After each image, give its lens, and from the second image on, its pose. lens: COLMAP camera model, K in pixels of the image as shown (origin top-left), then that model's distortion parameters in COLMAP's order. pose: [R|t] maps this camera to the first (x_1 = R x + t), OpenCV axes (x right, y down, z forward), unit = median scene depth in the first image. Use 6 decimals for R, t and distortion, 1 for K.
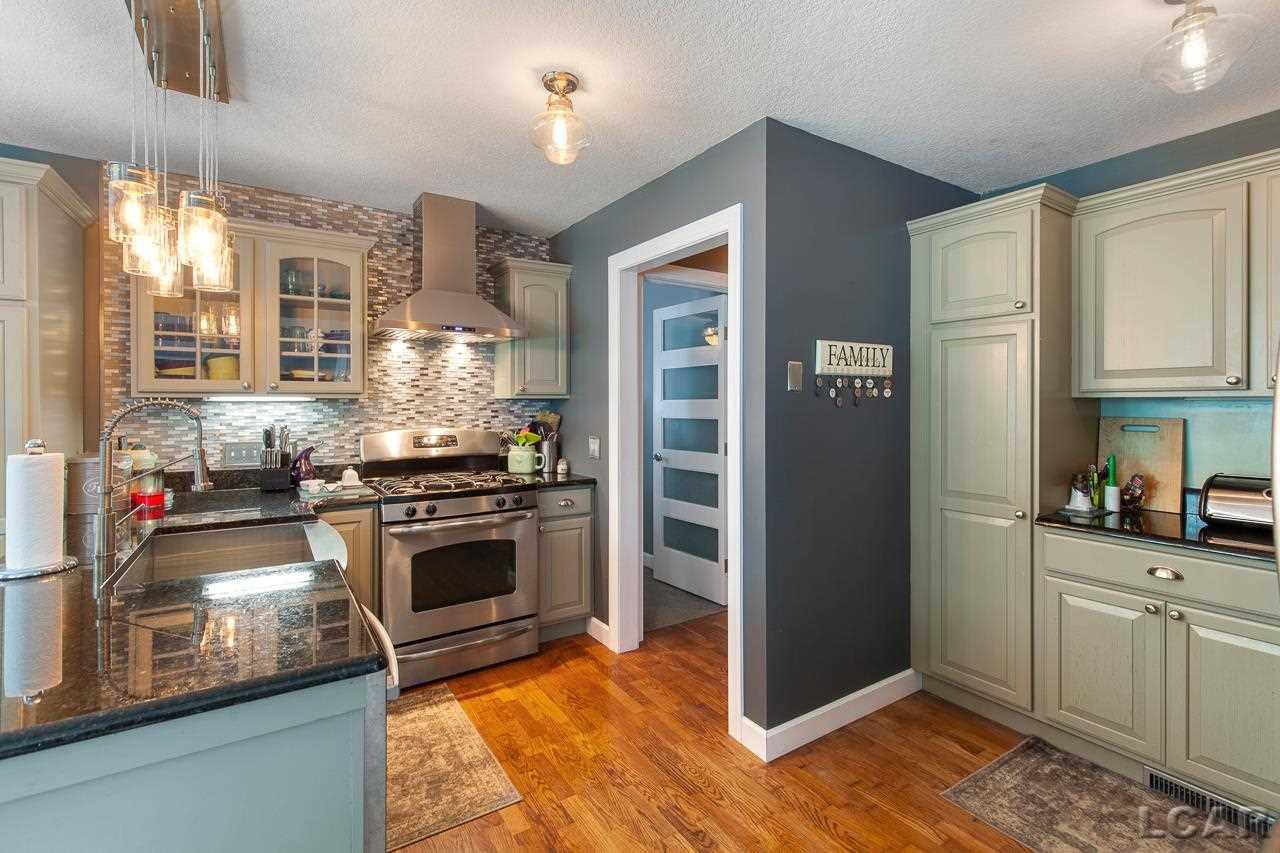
lens RADIAL K [[580.1, 0, 645.2], [0, 580.1, 405.2], [0, 0, 1]] dist [-0.000170, -0.000009]
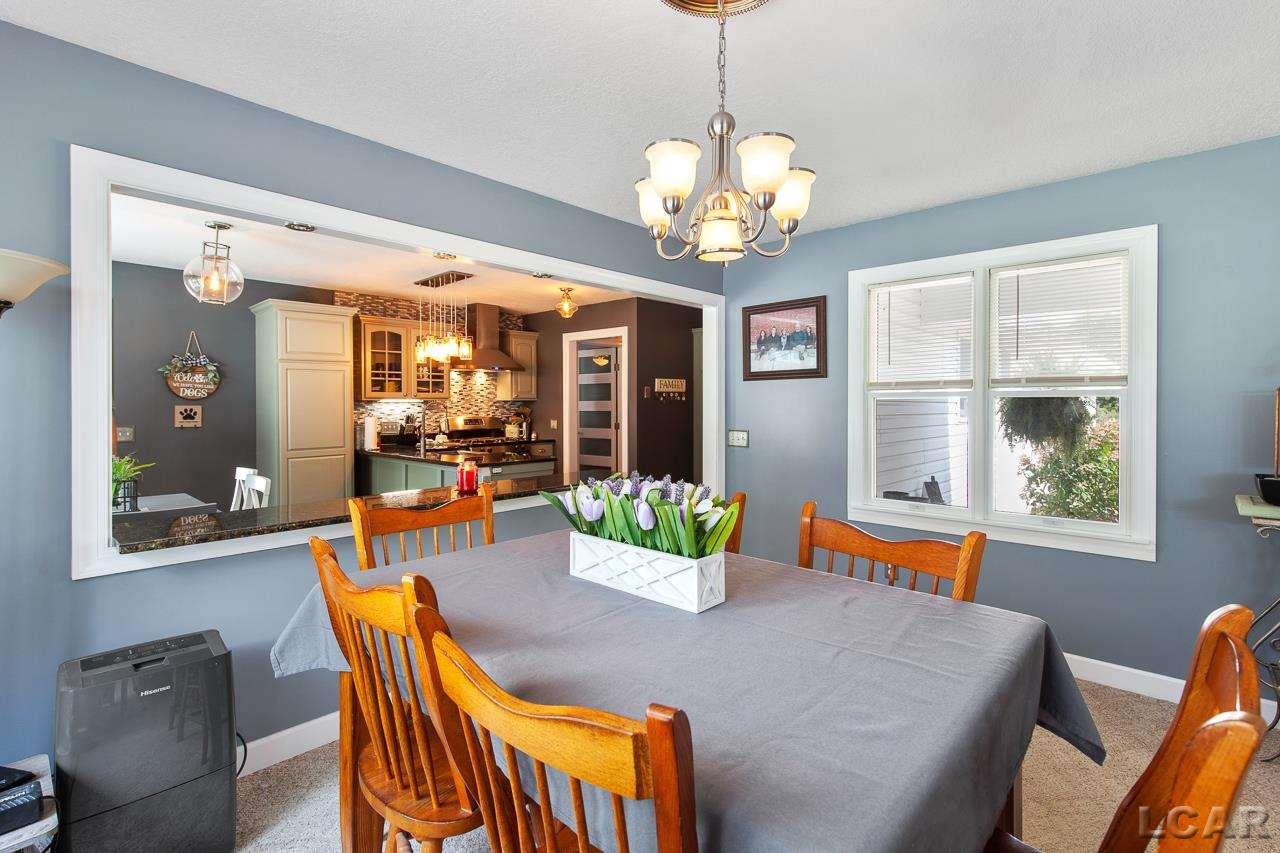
lens RADIAL K [[612.0, 0, 643.5], [0, 612.0, 412.3], [0, 0, 1]] dist [0.000190, 0.000029]
pose [[0.972854, -0.004045, 0.231382, -0.301674], [0.001448, 0.999934, 0.011393, 0.006268], [-0.231413, -0.010749, 0.972796, -1.278170]]
